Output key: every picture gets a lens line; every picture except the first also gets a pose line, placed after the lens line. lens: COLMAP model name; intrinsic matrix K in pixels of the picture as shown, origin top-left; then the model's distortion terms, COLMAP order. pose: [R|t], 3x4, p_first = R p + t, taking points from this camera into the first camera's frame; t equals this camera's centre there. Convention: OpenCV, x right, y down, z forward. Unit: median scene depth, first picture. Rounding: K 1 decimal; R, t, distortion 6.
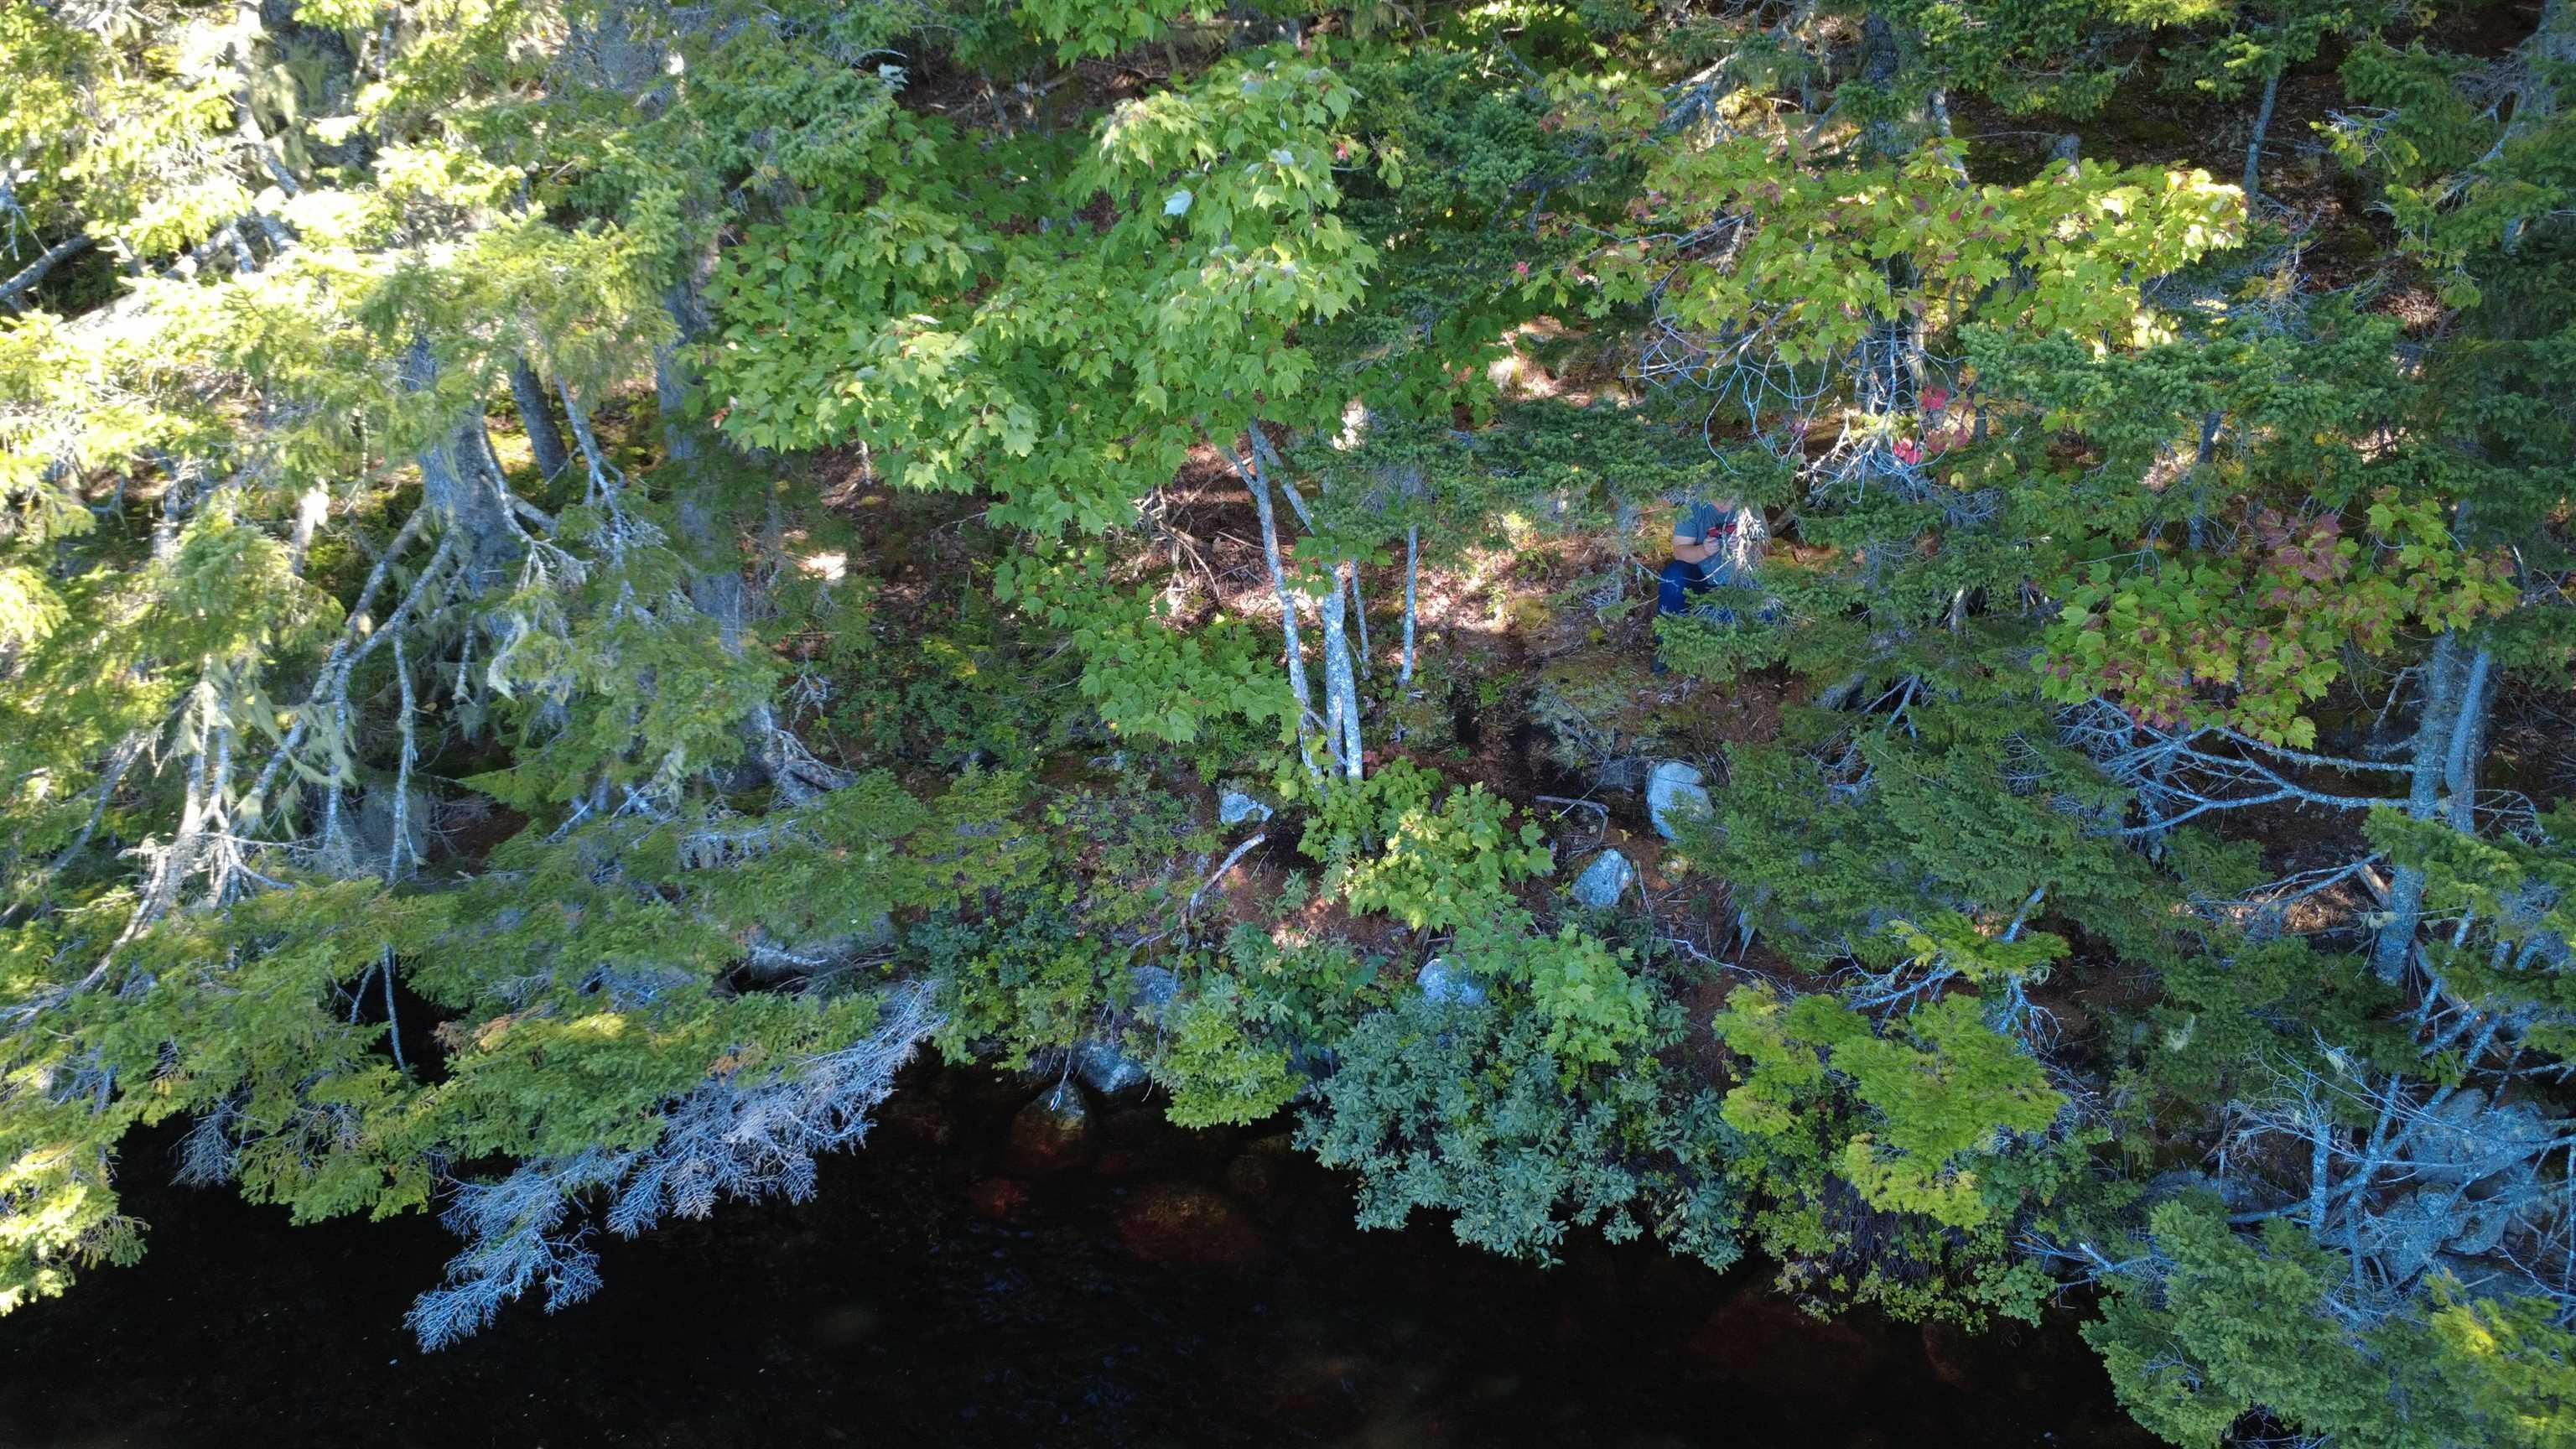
lens RADIAL K [[1879.2, 0, 1293.1], [0, 1879.2, 729.8], [0, 0, 1]] dist [-0.000221, -0.007594]
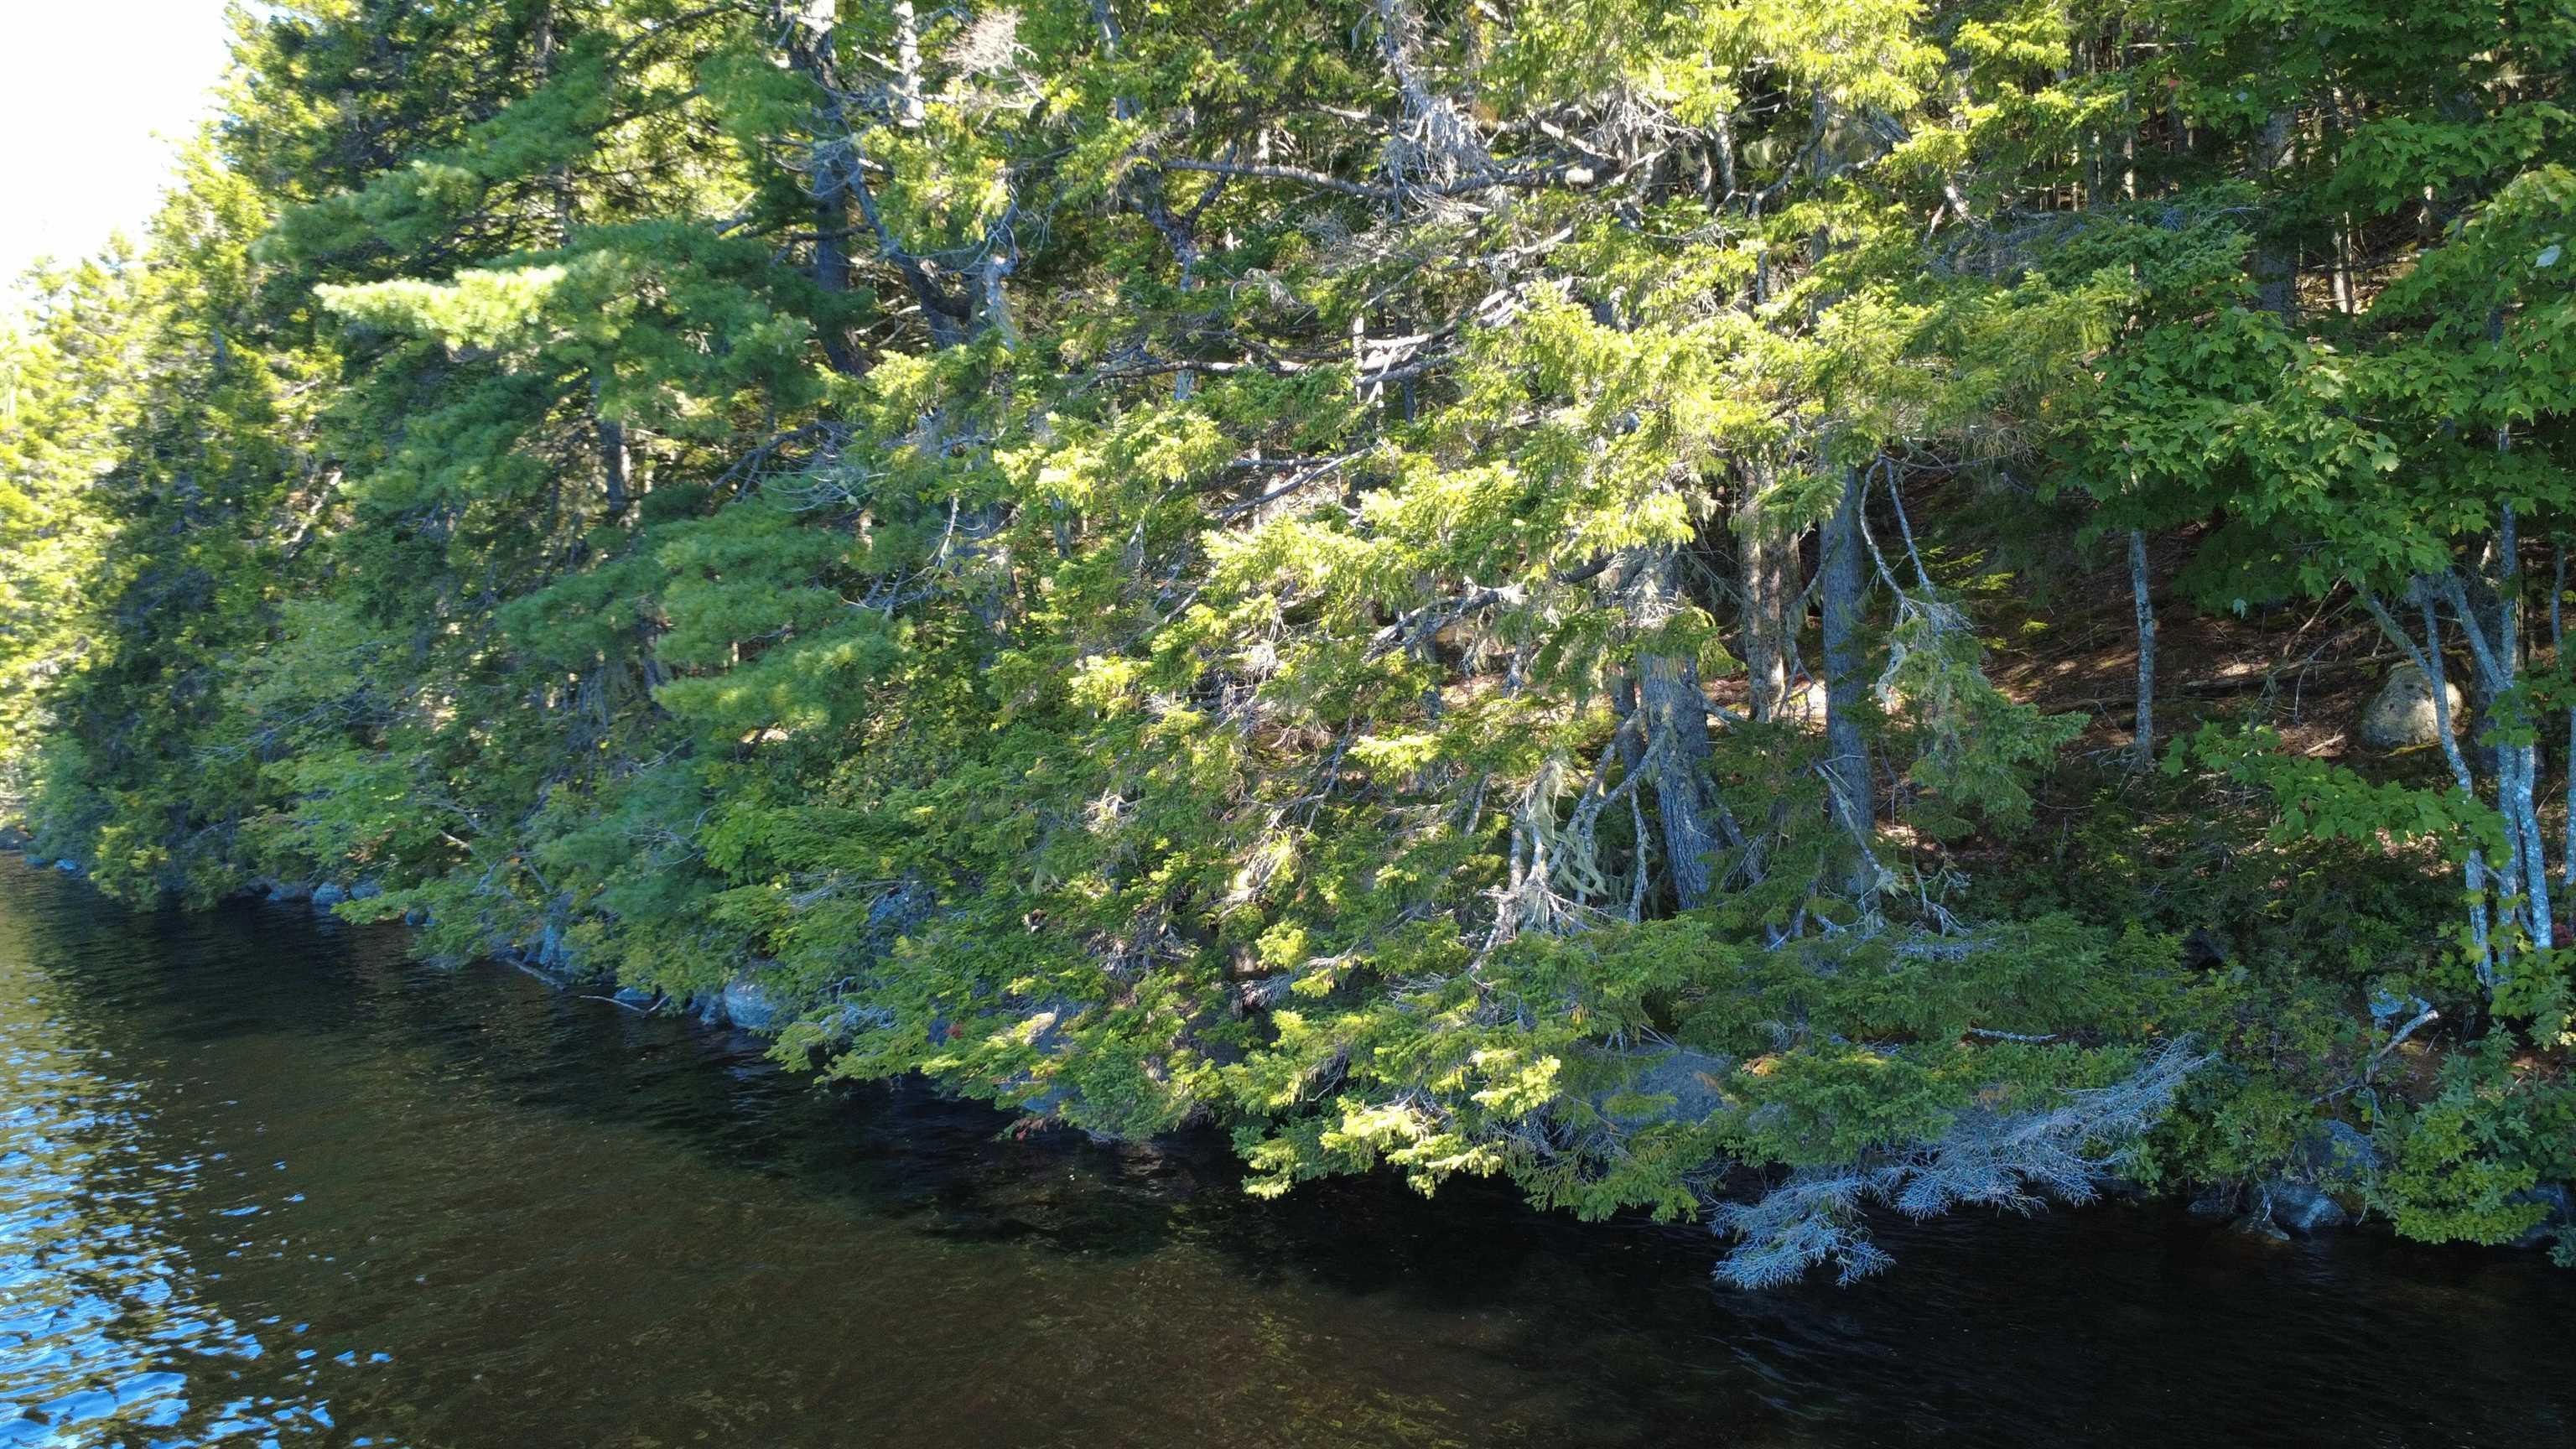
lens RADIAL K [[1886.1, 0, 1326.2], [0, 1886.1, 761.3], [0, 0, 1]] dist [0.005285, -0.000929]
pose [[0.948244, 0.007259, -0.317459, -0.380463], [-0.110976, 0.944273, -0.309893, 0.452591], [0.297518, 0.329084, 0.896207, -0.215039]]
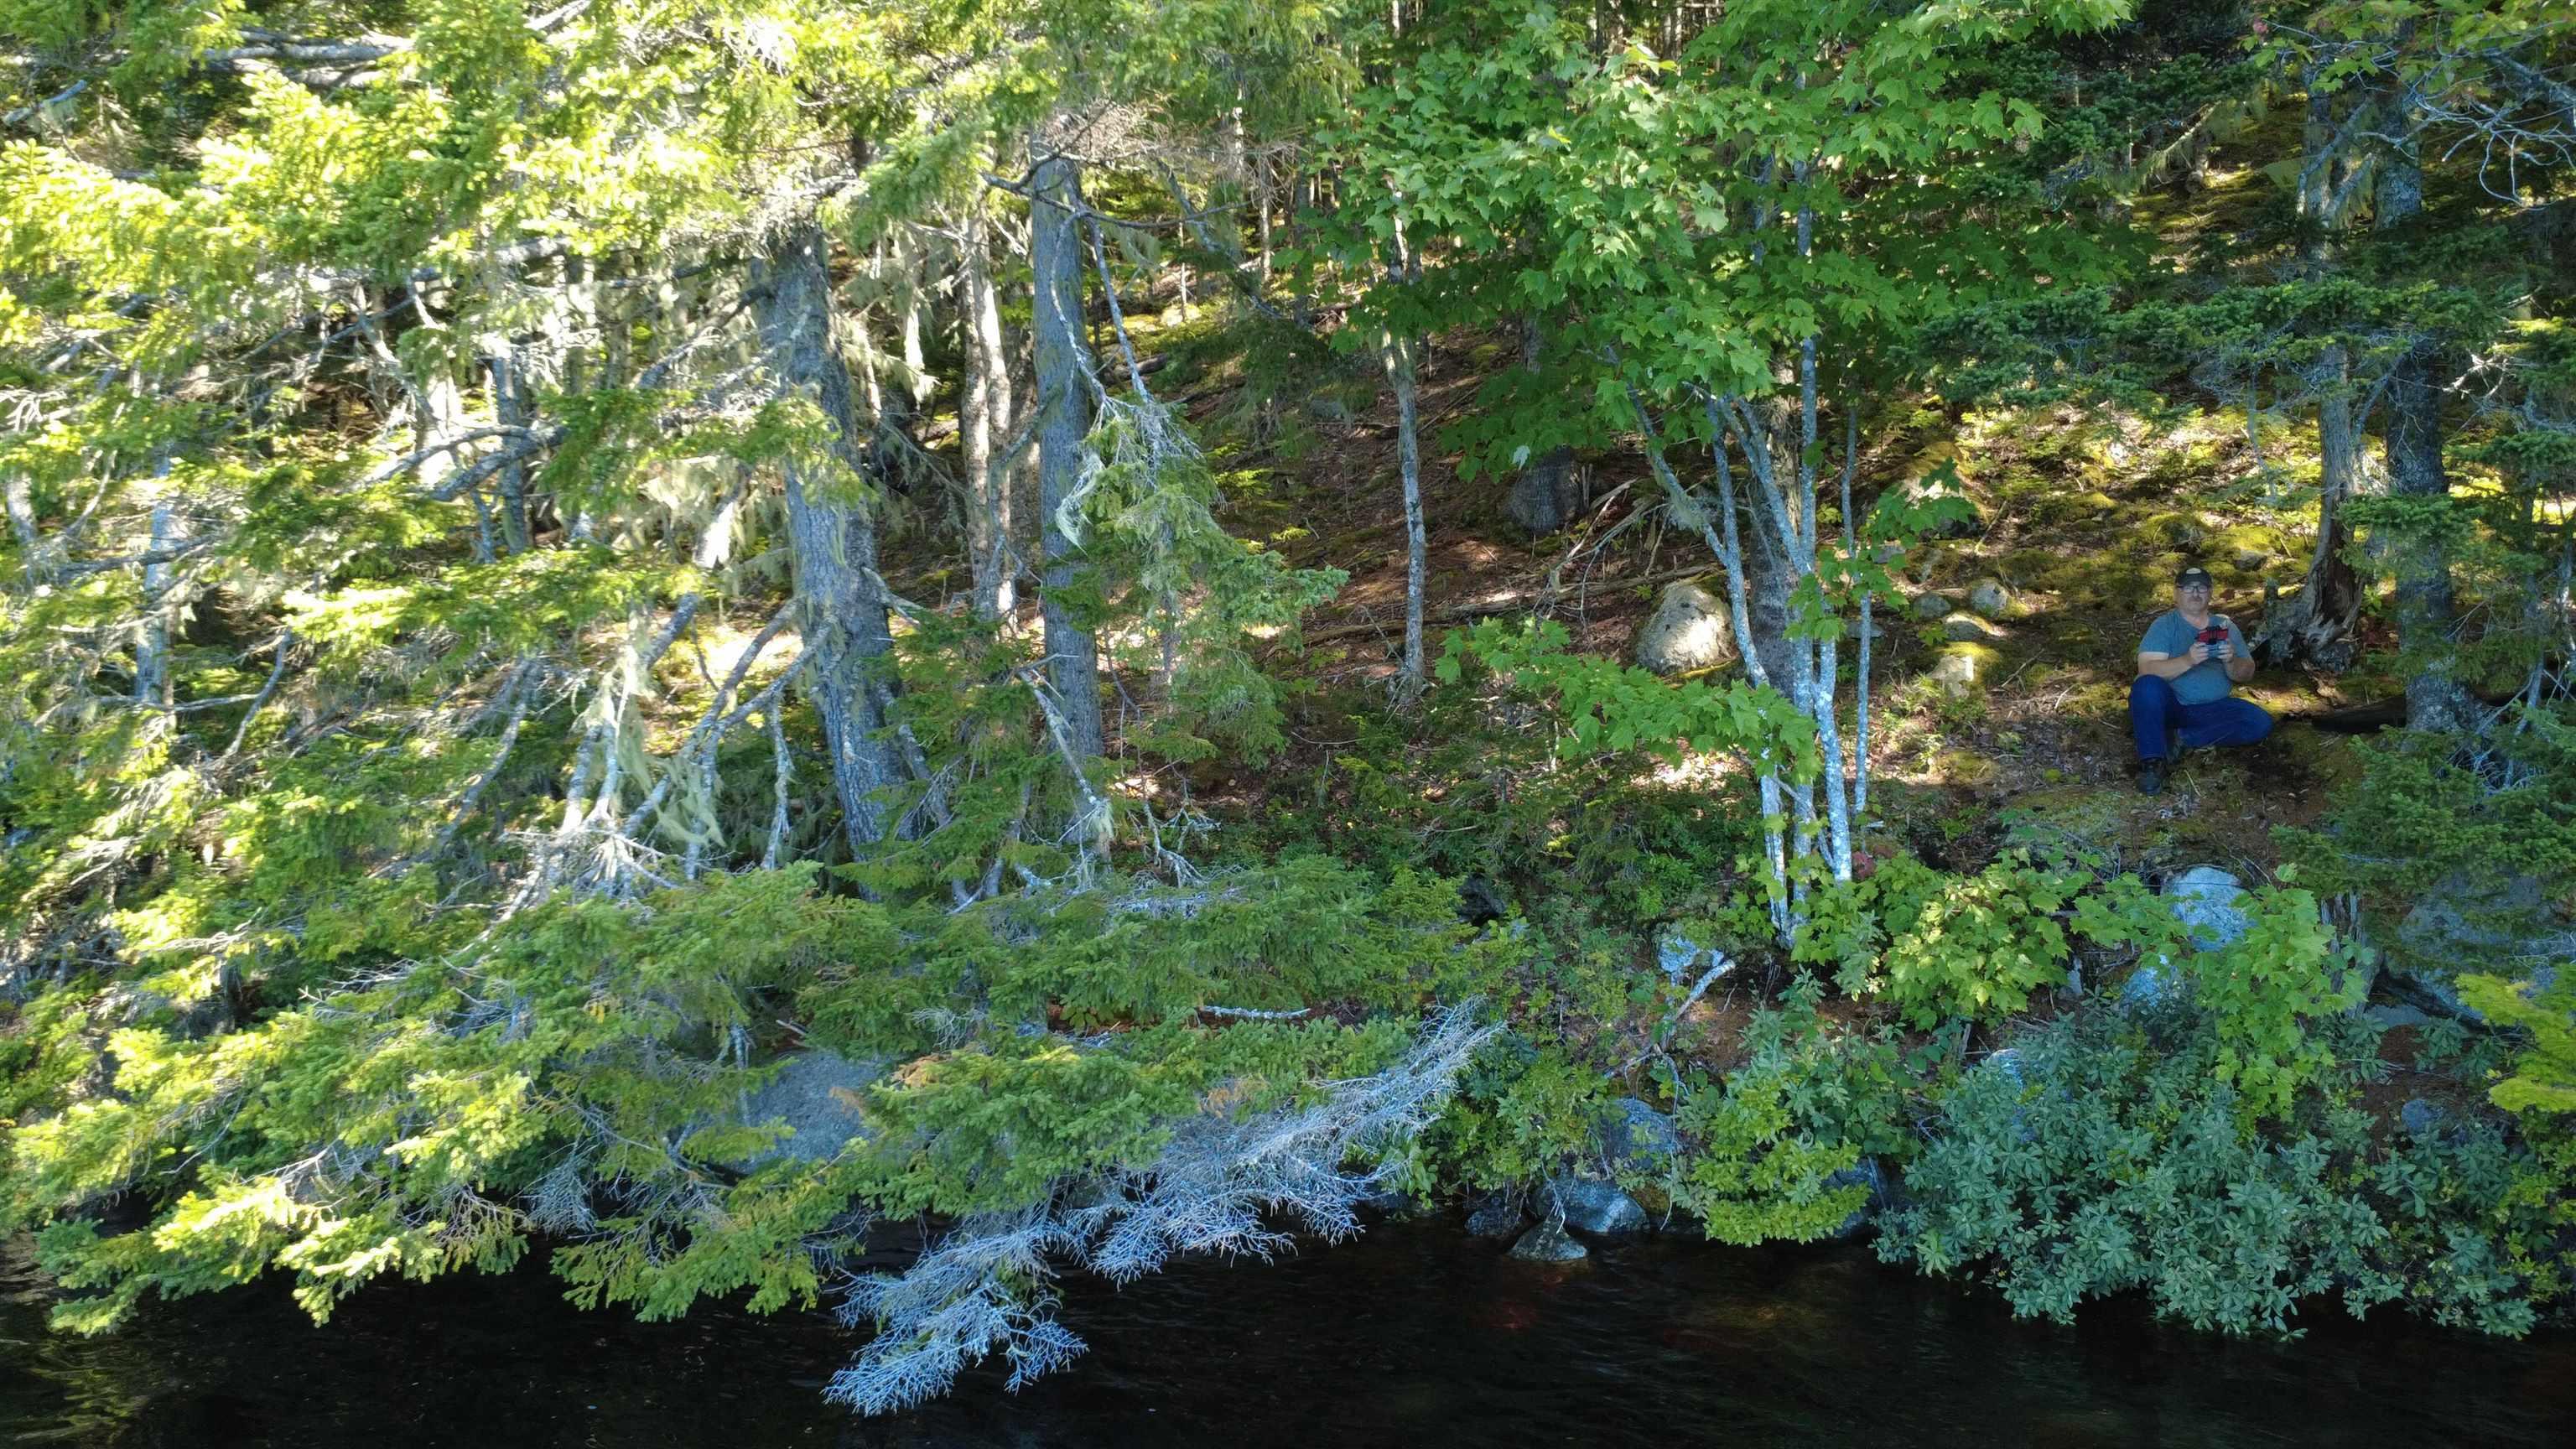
lens RADIAL K [[1879.2, 0, 1293.1], [0, 1879.2, 729.8], [0, 0, 1]] dist [-0.000221, -0.007594]
pose [[0.999708, 0.005425, 0.023567, -0.345358], [0.003098, 0.937751, -0.347295, 0.369118], [-0.023984, 0.347266, 0.937460, 0.226365]]
